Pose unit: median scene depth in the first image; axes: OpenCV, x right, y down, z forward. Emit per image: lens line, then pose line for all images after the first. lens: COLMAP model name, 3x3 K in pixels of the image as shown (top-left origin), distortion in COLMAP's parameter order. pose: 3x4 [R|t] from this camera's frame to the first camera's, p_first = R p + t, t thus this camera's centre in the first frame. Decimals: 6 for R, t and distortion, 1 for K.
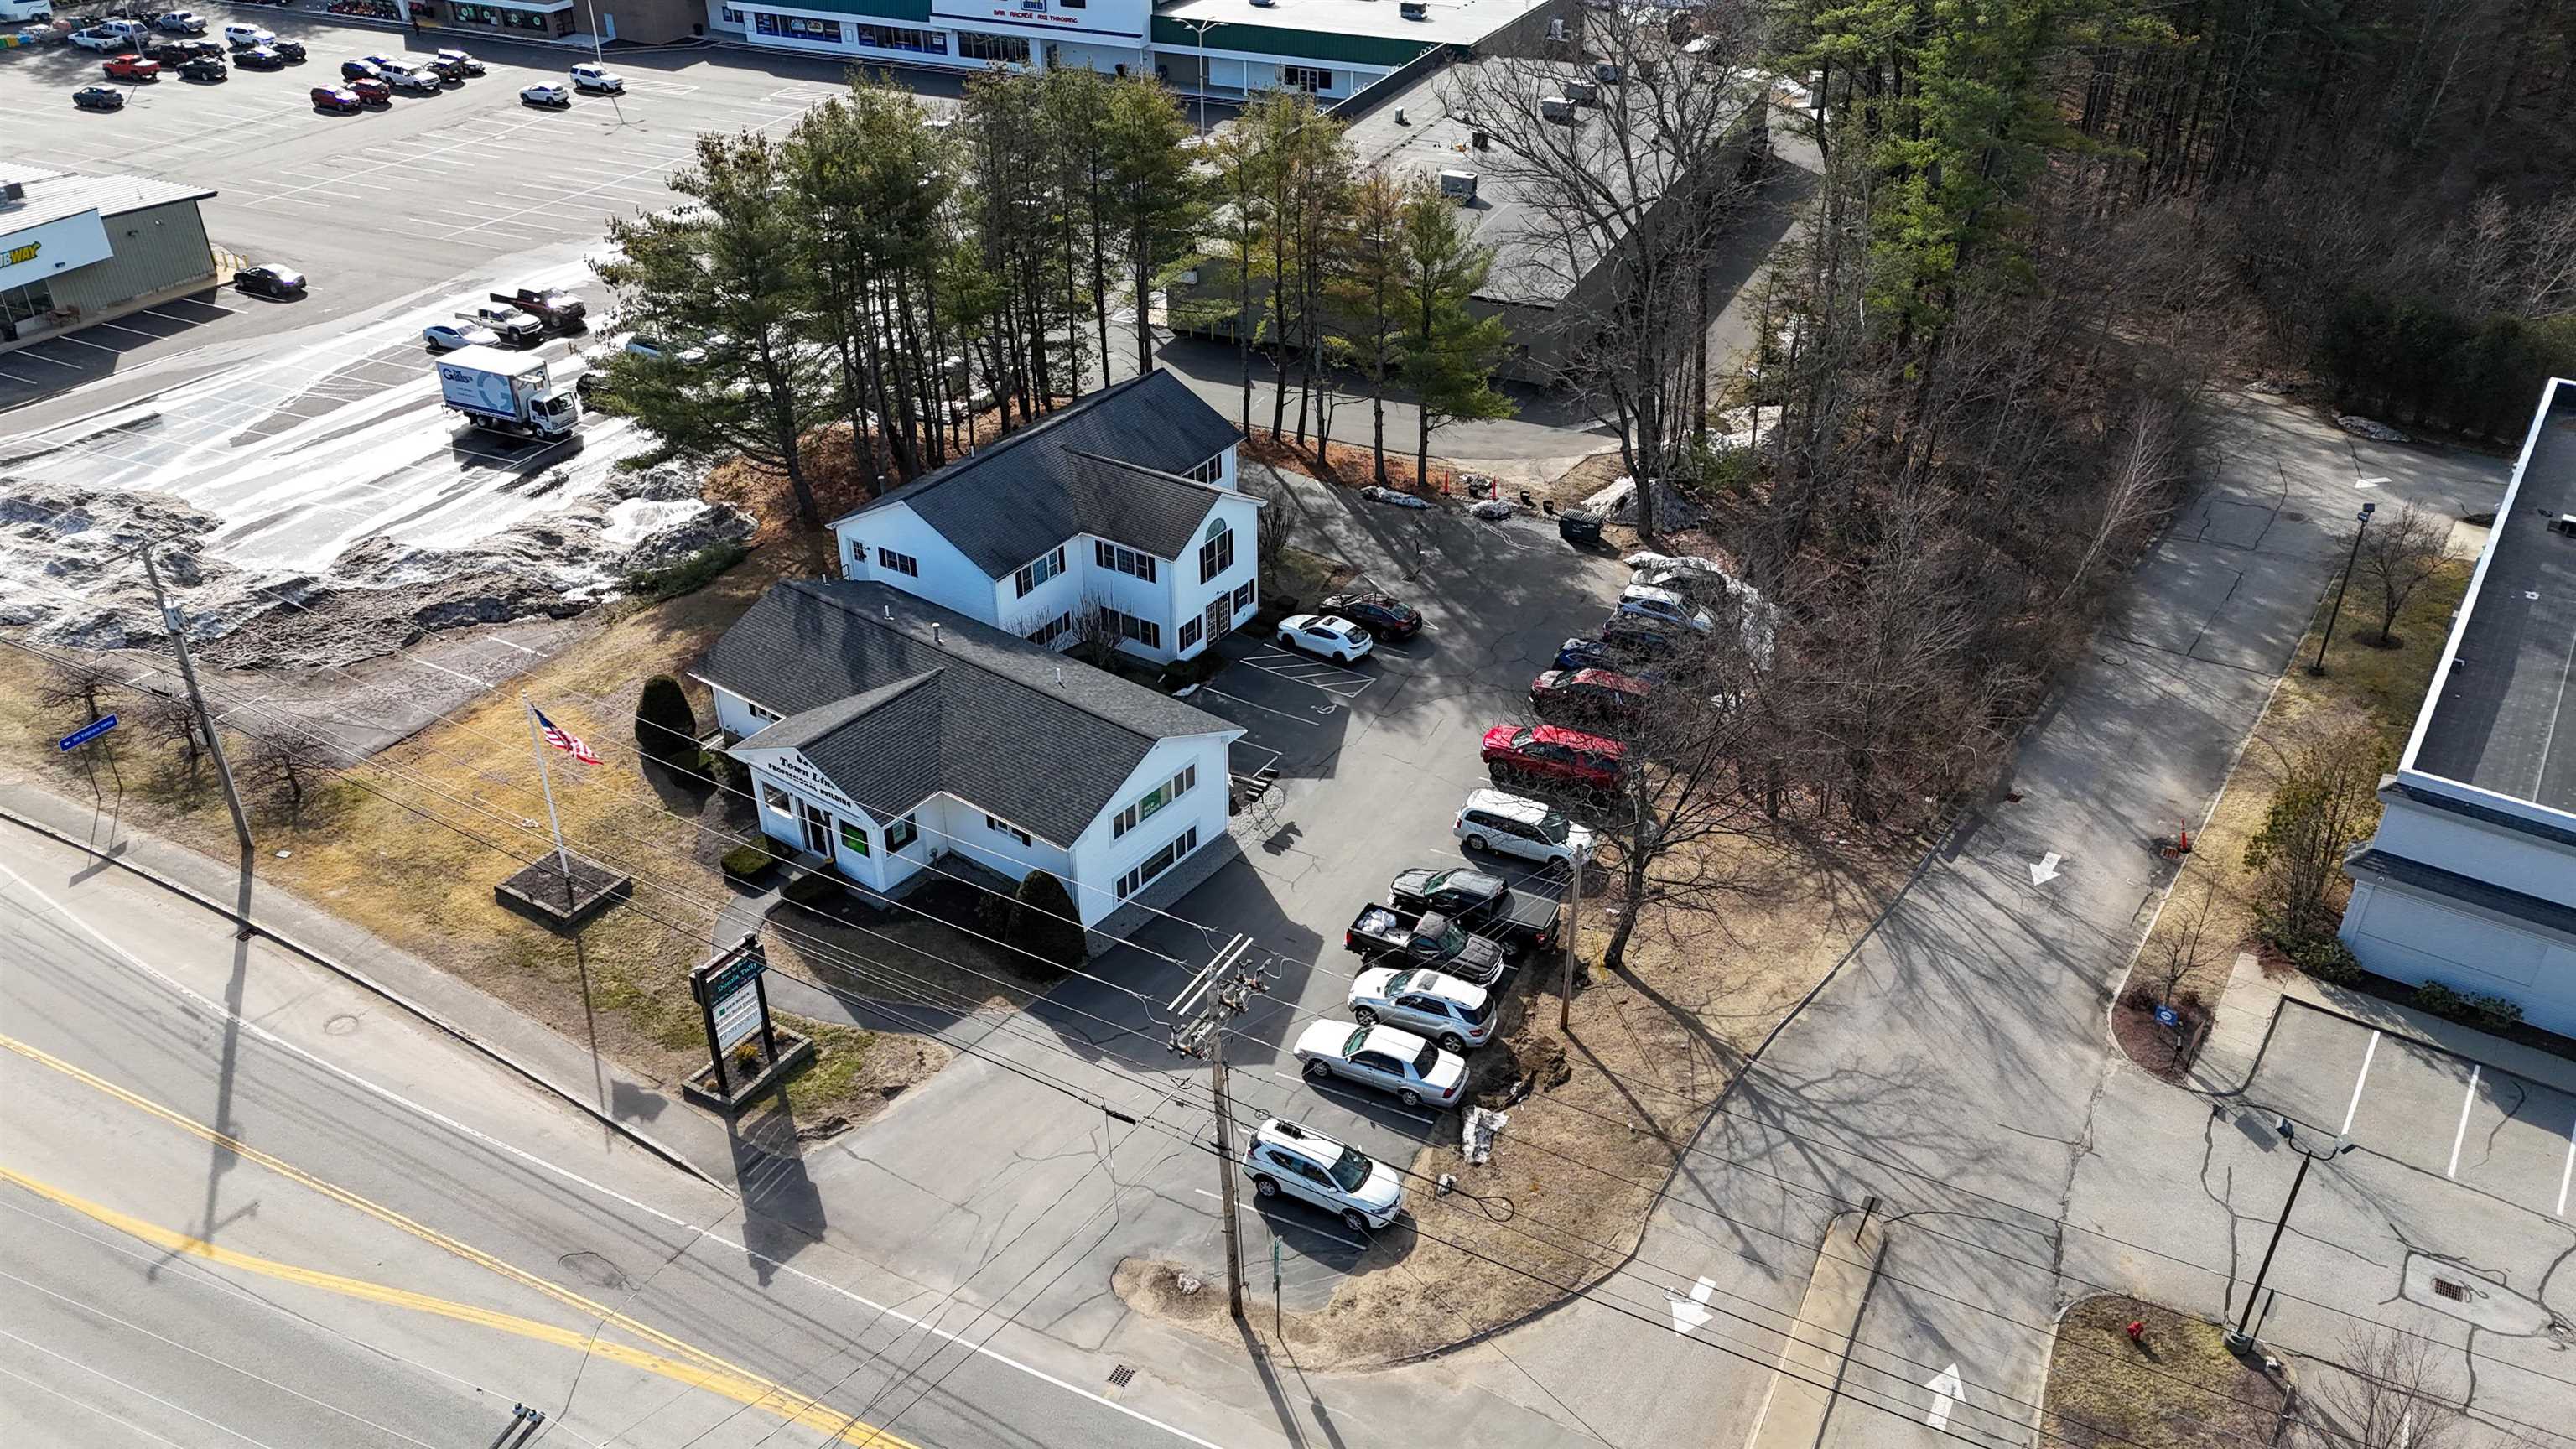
lens RADIAL K [[1885.2, 0, 1298.8], [0, 1885.2, 742.5], [0, 0, 1]] dist [0.038435, -0.030422]
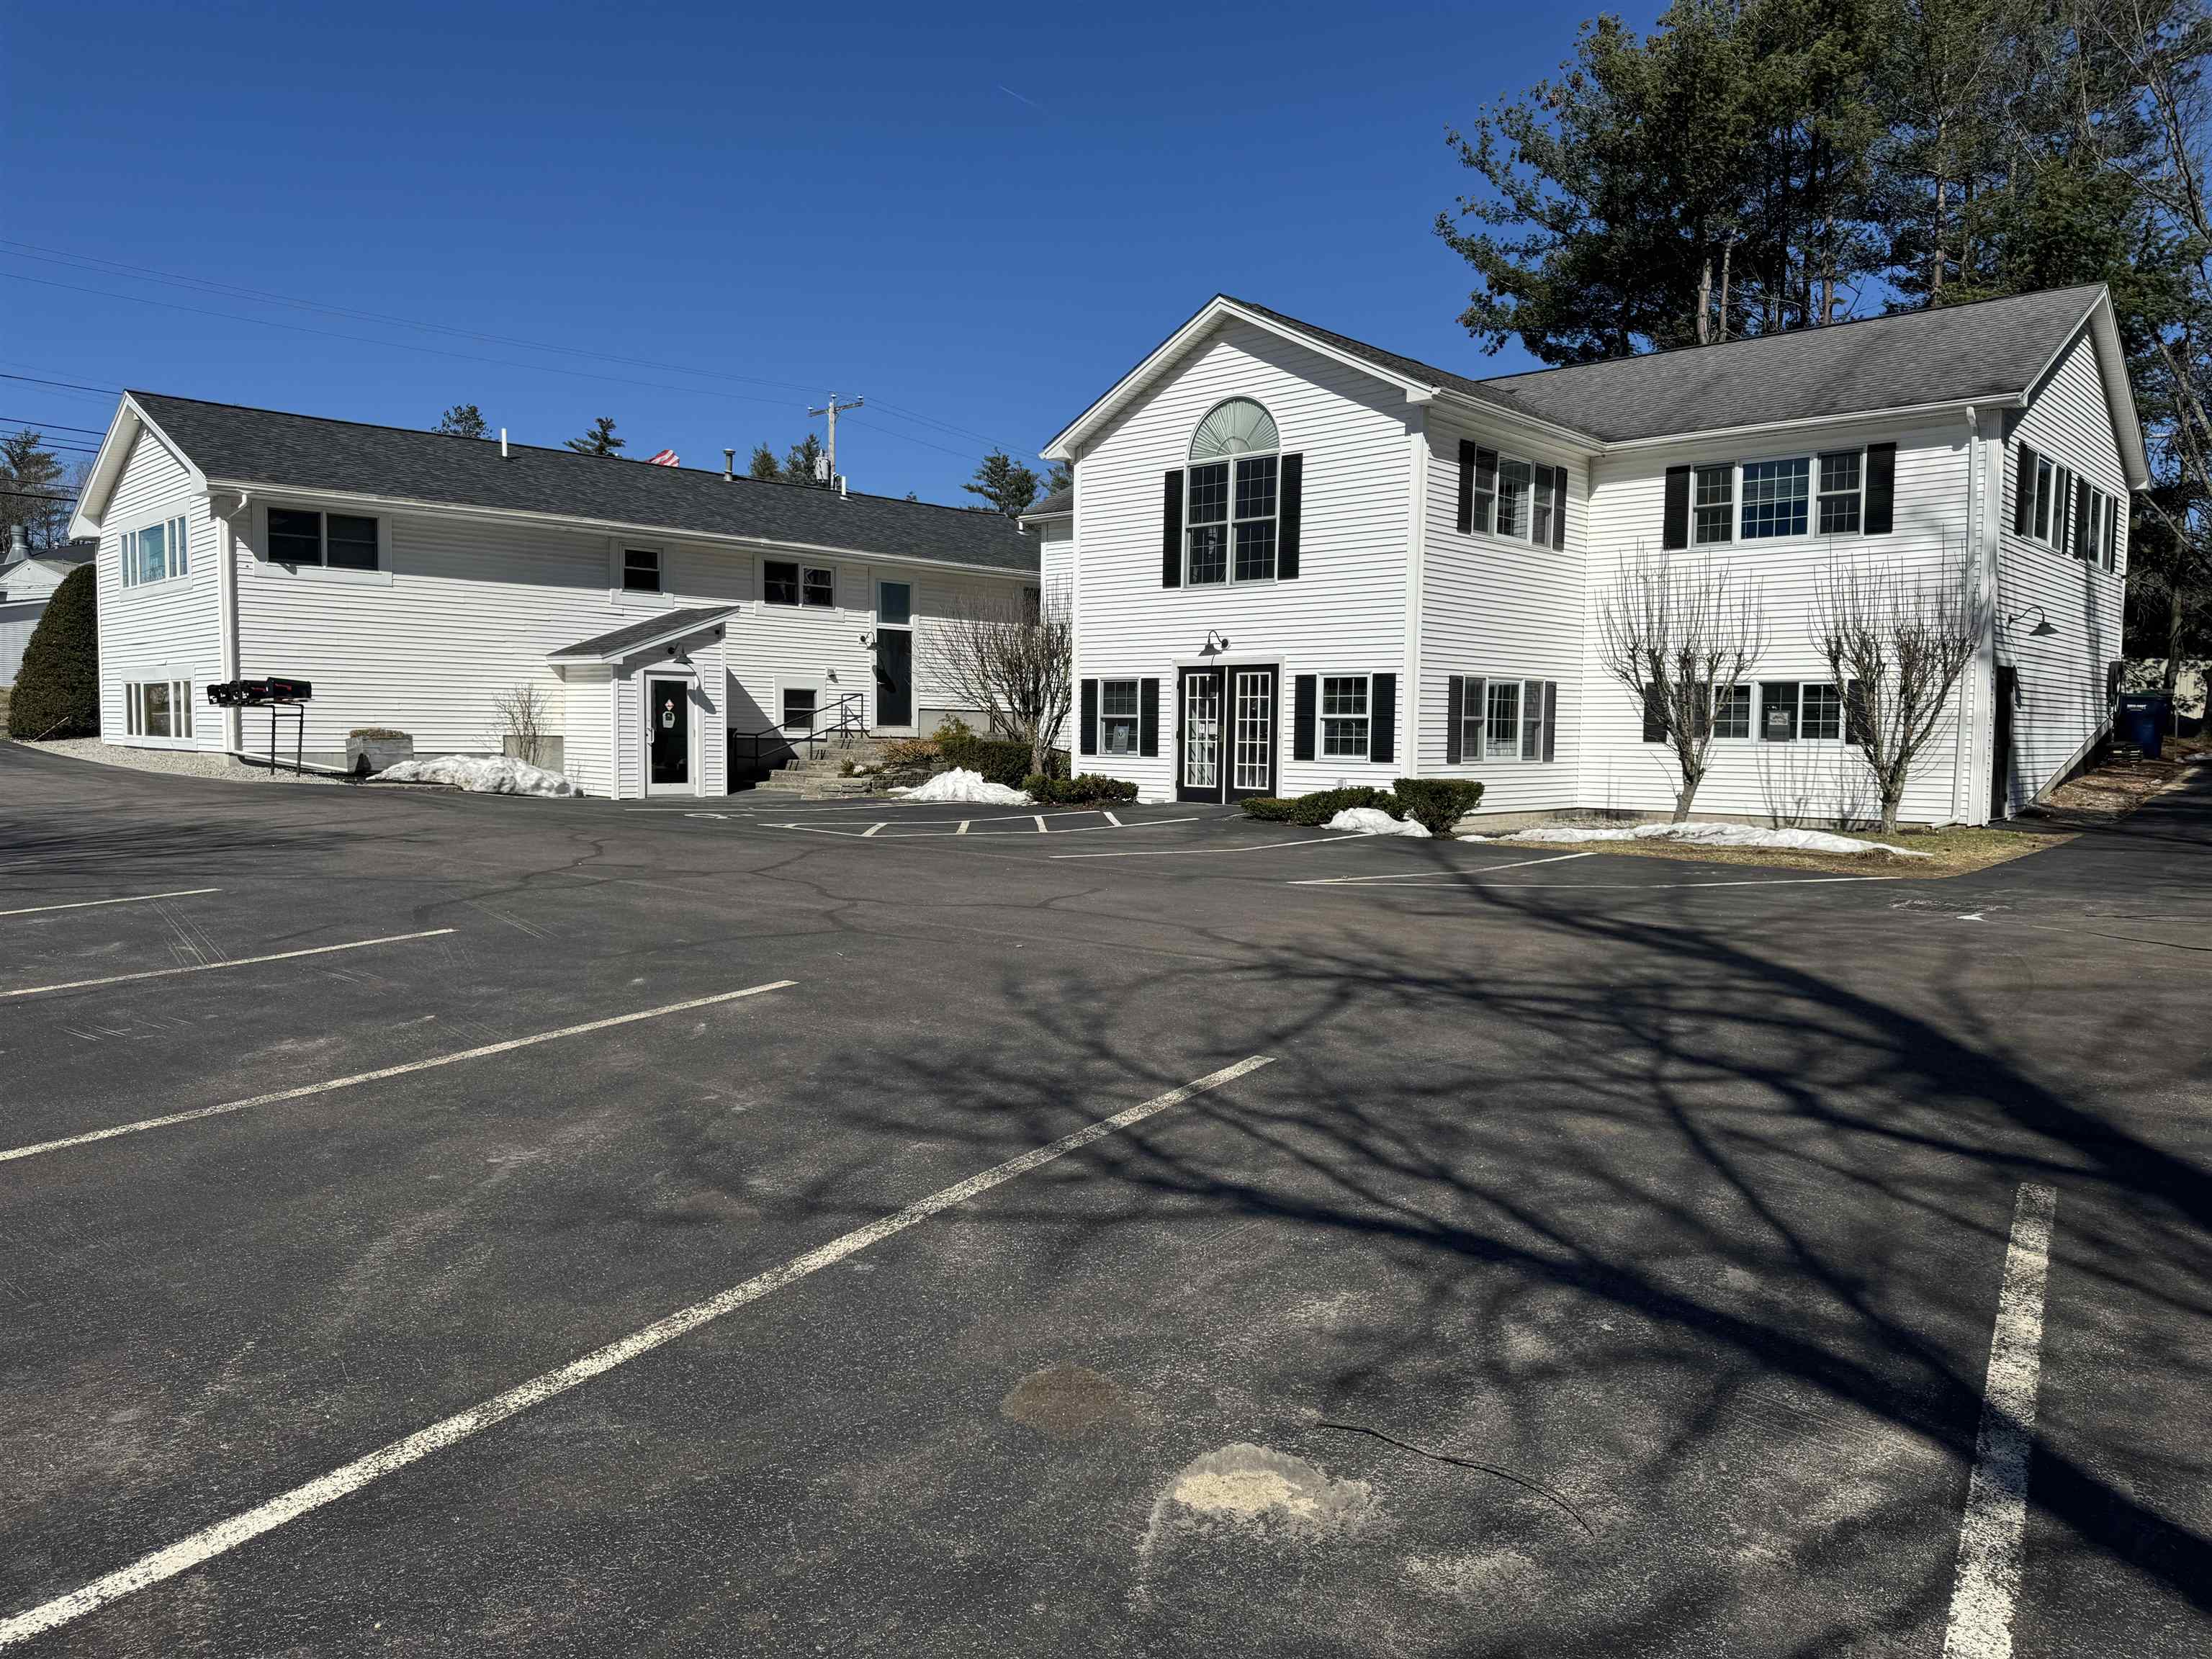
lens RADIAL K [[1541.5, 0, 1112.3], [0, 1541.5, 827.8], [0, 0, 1]] dist [0.021295, -0.013092]
pose [[-0.160542, 0.057855, -0.985332, 0.313094], [-0.529695, 0.837300, 0.135467, -0.107658], [0.832856, 0.543673, -0.103777, 1.410484]]
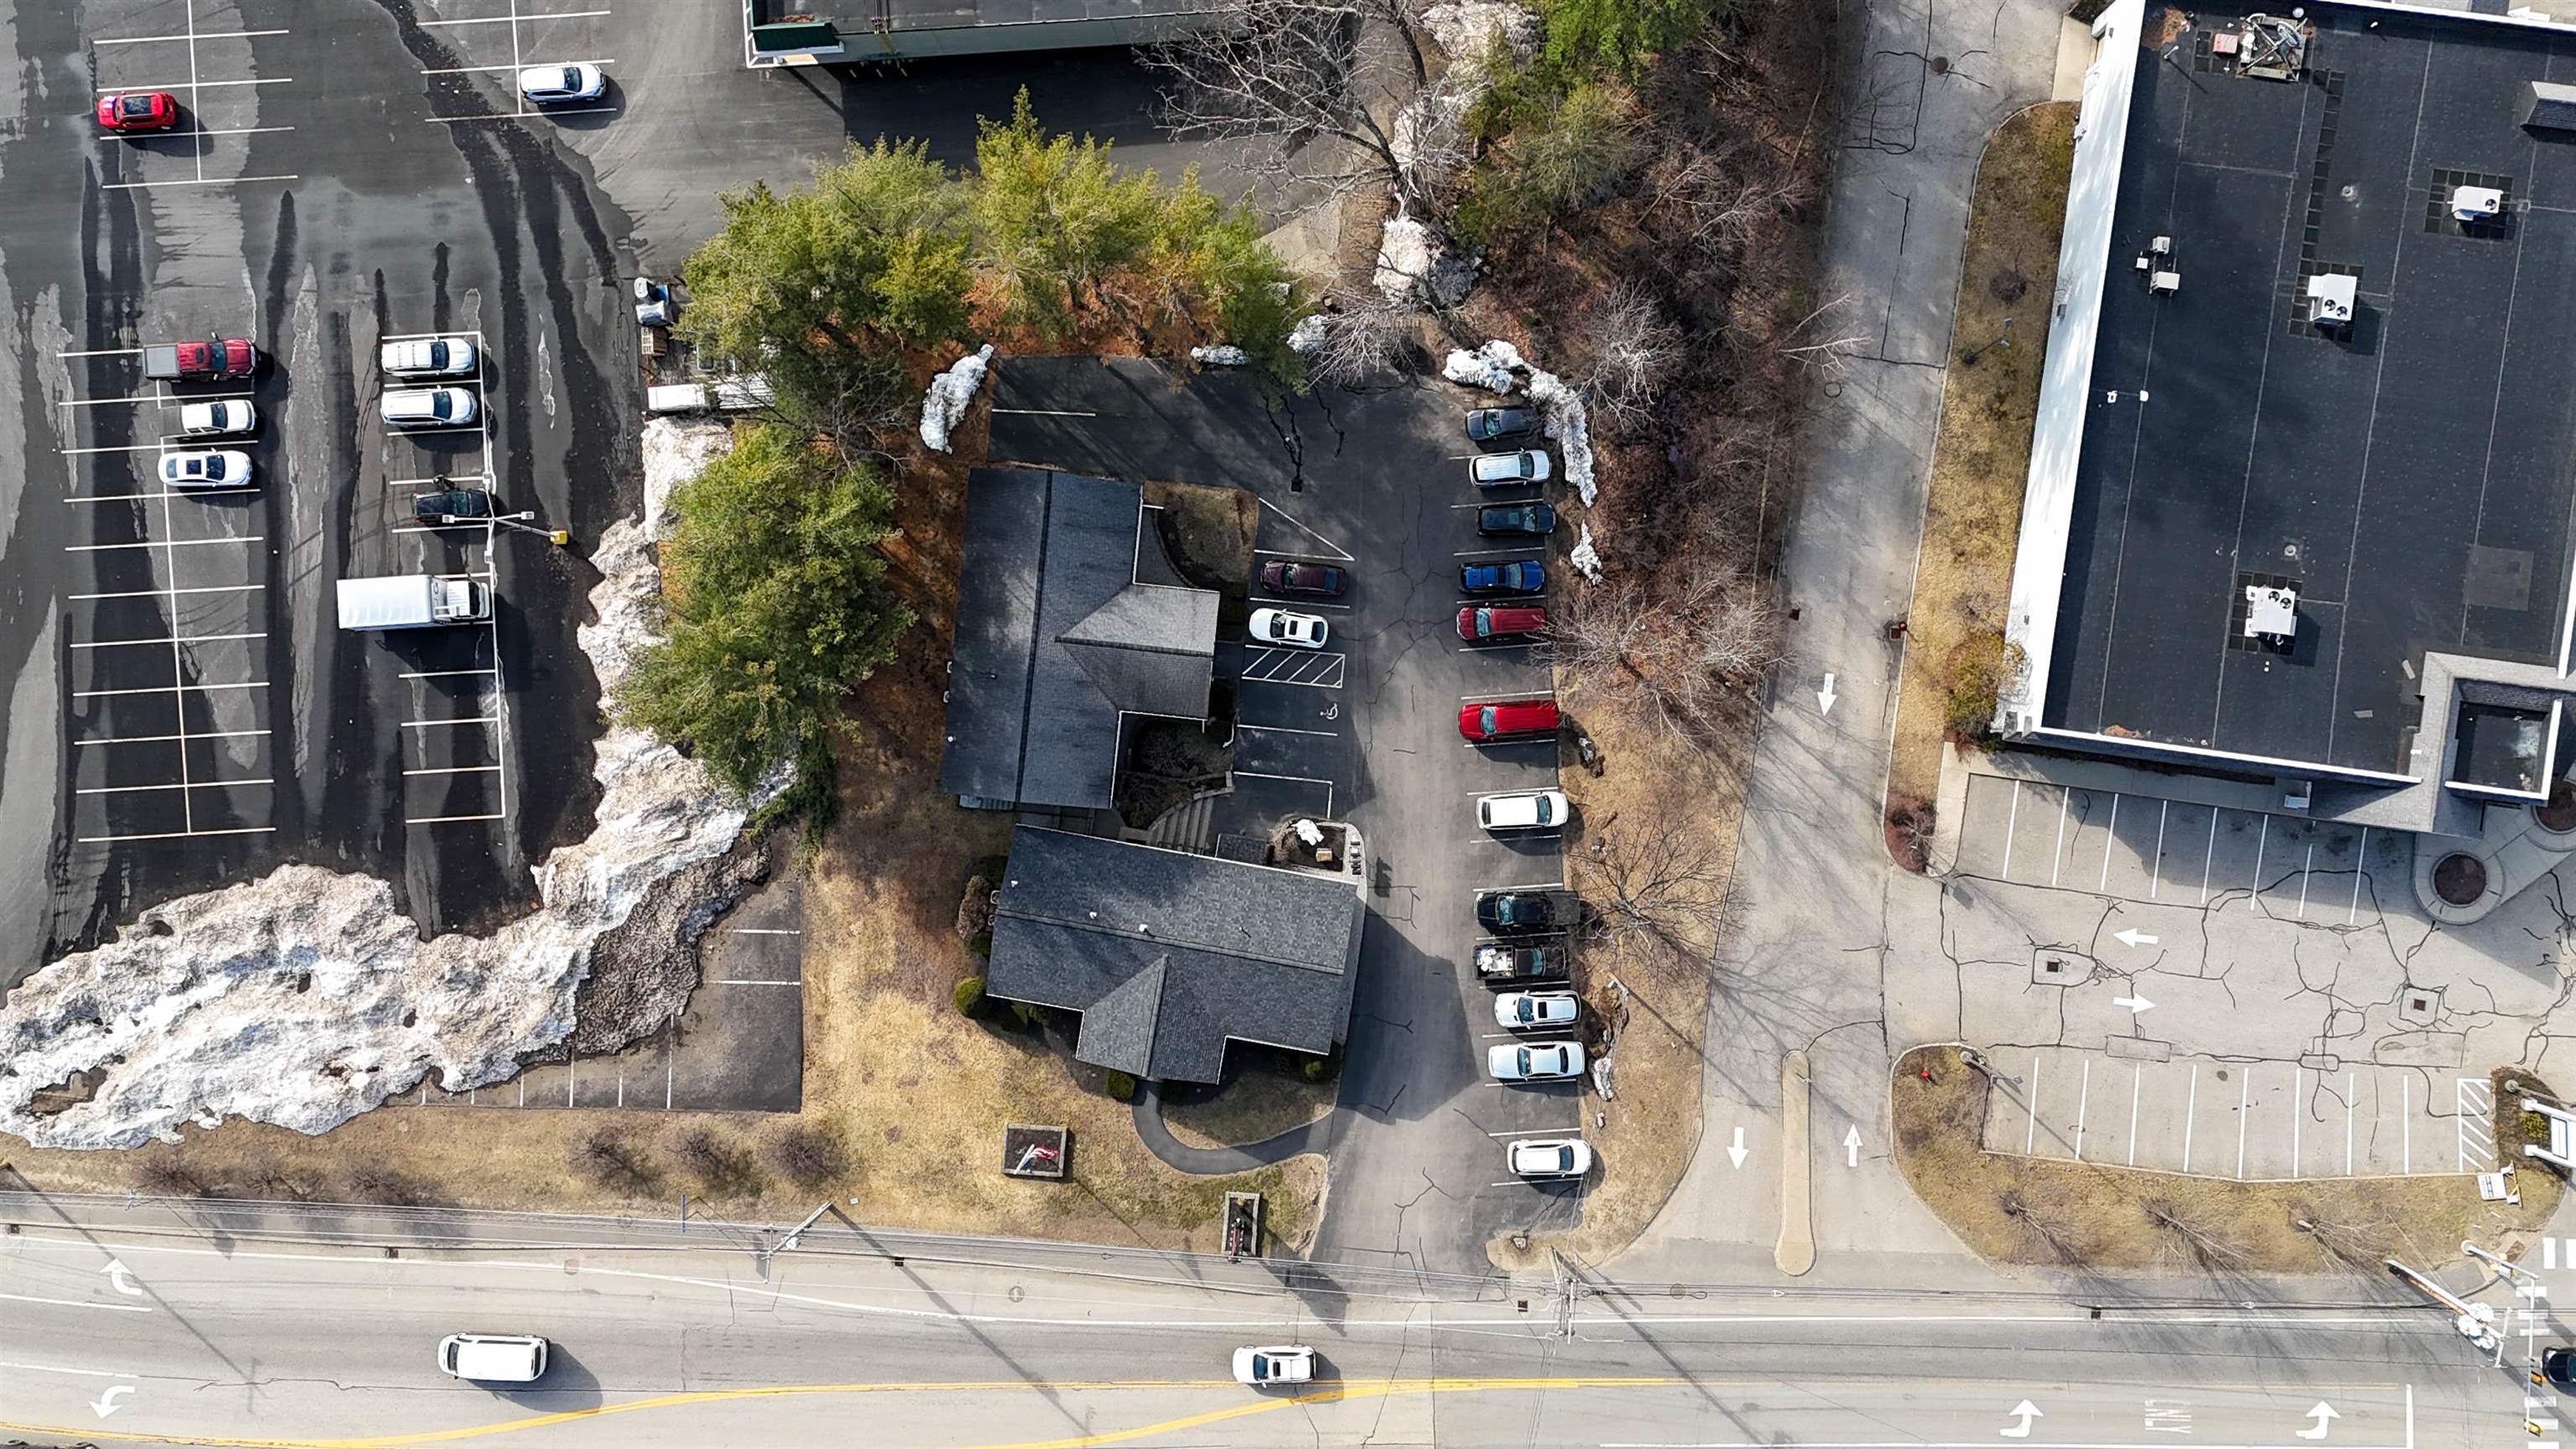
lens RADIAL K [[2136.2, 0, 1301.0], [0, 2136.2, 723.3], [0, 0, 1]] dist [0.050308, -0.038986]
pose [[0.890858, -0.454052, -0.014462, 0.017507], [0.255138, 0.473739, 0.842897, -1.761841], [-0.375868, -0.754591, 0.537881, 0.204310]]
